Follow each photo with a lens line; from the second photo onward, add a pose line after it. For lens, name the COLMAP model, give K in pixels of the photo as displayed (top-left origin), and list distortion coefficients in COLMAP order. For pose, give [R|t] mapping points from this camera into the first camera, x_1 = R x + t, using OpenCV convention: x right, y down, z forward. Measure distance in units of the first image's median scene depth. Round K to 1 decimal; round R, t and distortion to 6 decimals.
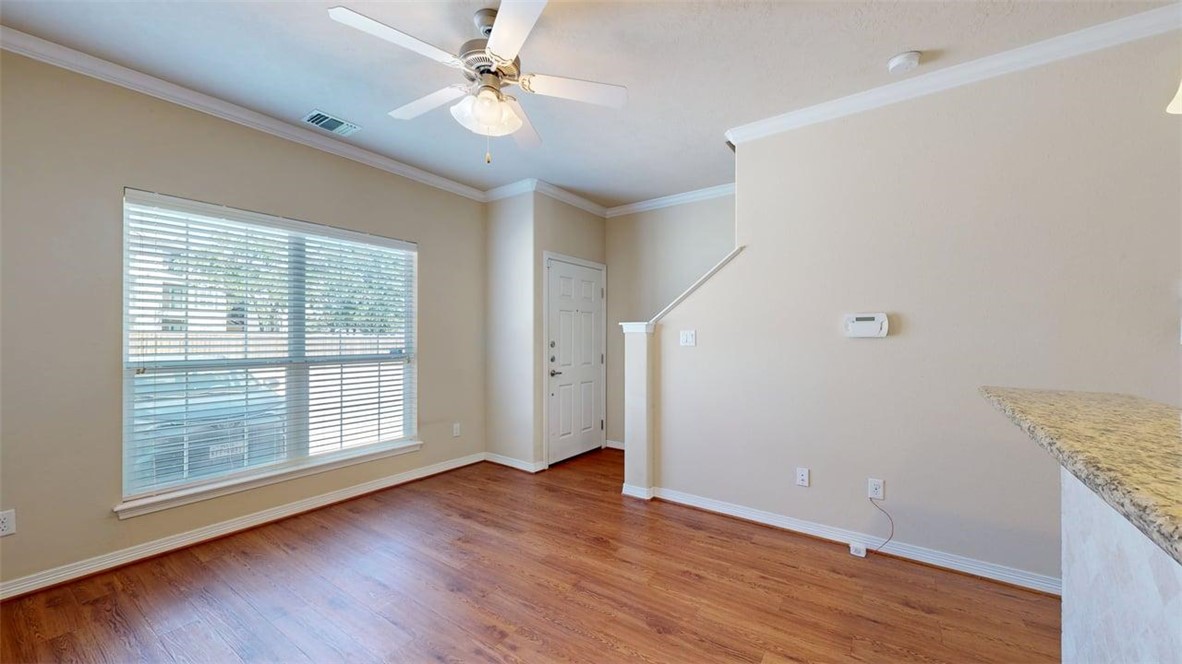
lens RADIAL K [[429.0, 0, 596.6], [0, 429.0, 333.3], [0, 0, 1]] dist [-0.001854, -0.000108]
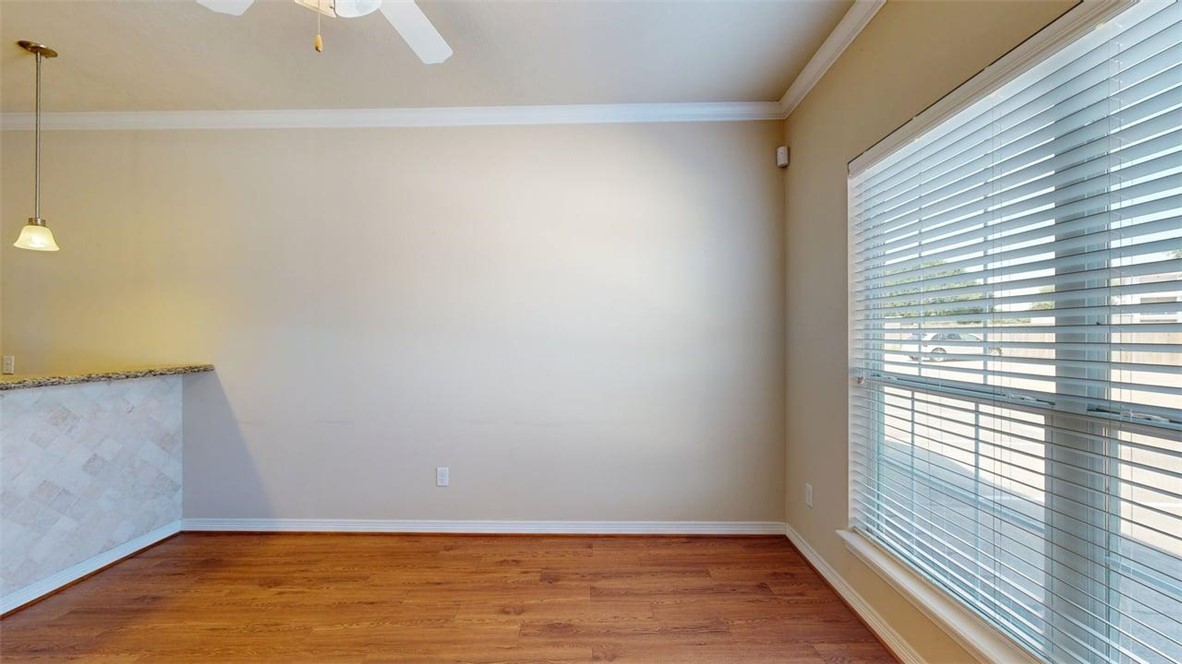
lens RADIAL K [[429.0, 0, 596.6], [0, 429.0, 333.3], [0, 0, 1]] dist [-0.001854, -0.000108]
pose [[-0.825830, -0.001061, -0.563918, -0.174252], [0.001648, 0.999989, -0.004295, 0.002017], [0.563916, -0.004476, -0.825820, 1.230251]]
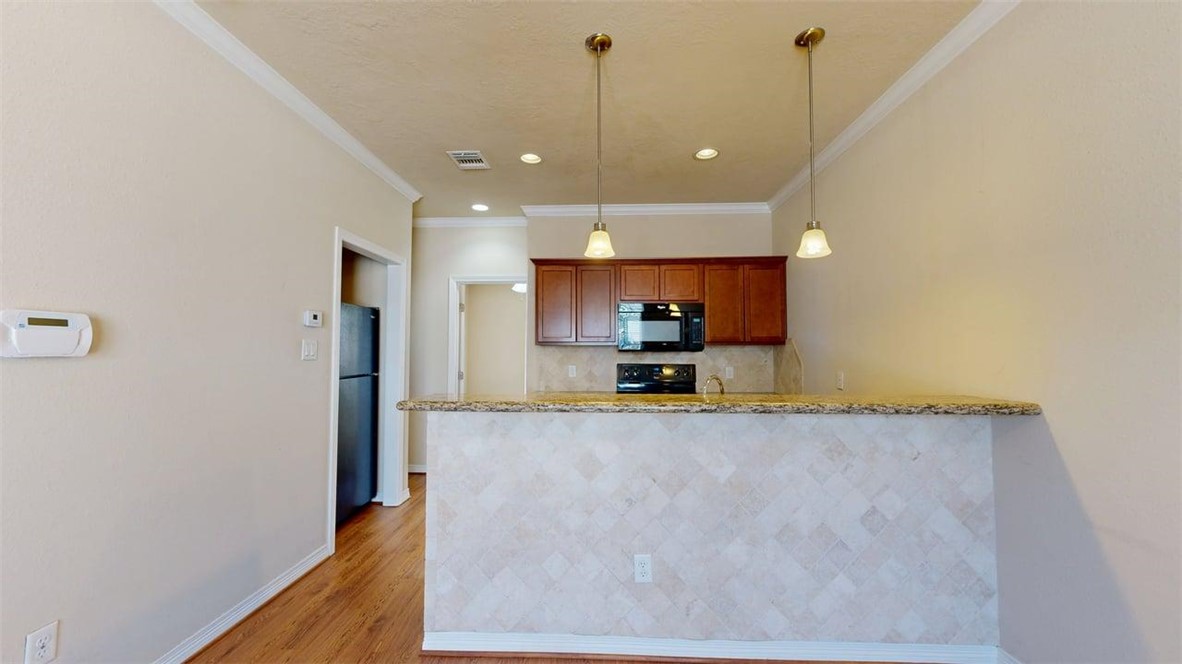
lens RADIAL K [[429.0, 0, 596.6], [0, 429.0, 333.3], [0, 0, 1]] dist [-0.001854, -0.000108]
pose [[-0.535248, 0.035788, 0.843936, -0.167486], [-0.002240, 0.999038, -0.043786, 0.001645], [-0.844692, -0.025327, -0.534654, 0.725984]]
